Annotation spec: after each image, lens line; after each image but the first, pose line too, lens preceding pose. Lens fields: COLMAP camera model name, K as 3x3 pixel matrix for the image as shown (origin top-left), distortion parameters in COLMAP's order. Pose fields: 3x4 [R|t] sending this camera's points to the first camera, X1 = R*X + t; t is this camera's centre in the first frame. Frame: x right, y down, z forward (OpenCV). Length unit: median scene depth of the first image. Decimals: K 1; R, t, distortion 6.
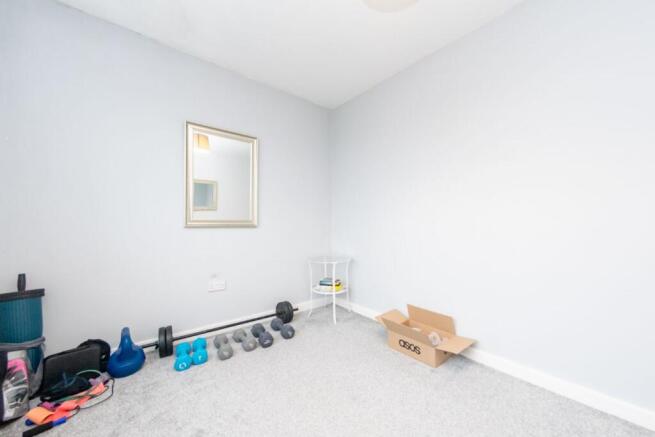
lens RADIAL K [[246.5, 0, 327.5], [0, 246.5, 222.9], [0, 0, 1]] dist [0.015667, -0.001716]
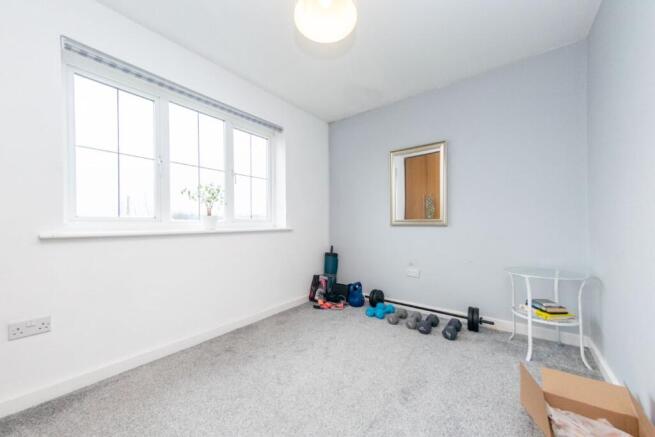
lens RADIAL K [[246.5, 0, 325.5], [0, 246.5, 222.2], [0, 0, 1]] dist [0.015667, -0.001716]
pose [[0.229906, -0.007411, -0.973185, 0.744758], [0.010602, 0.999931, -0.005110, 0.001074], [0.973155, -0.009143, 0.229968, 0.320949]]
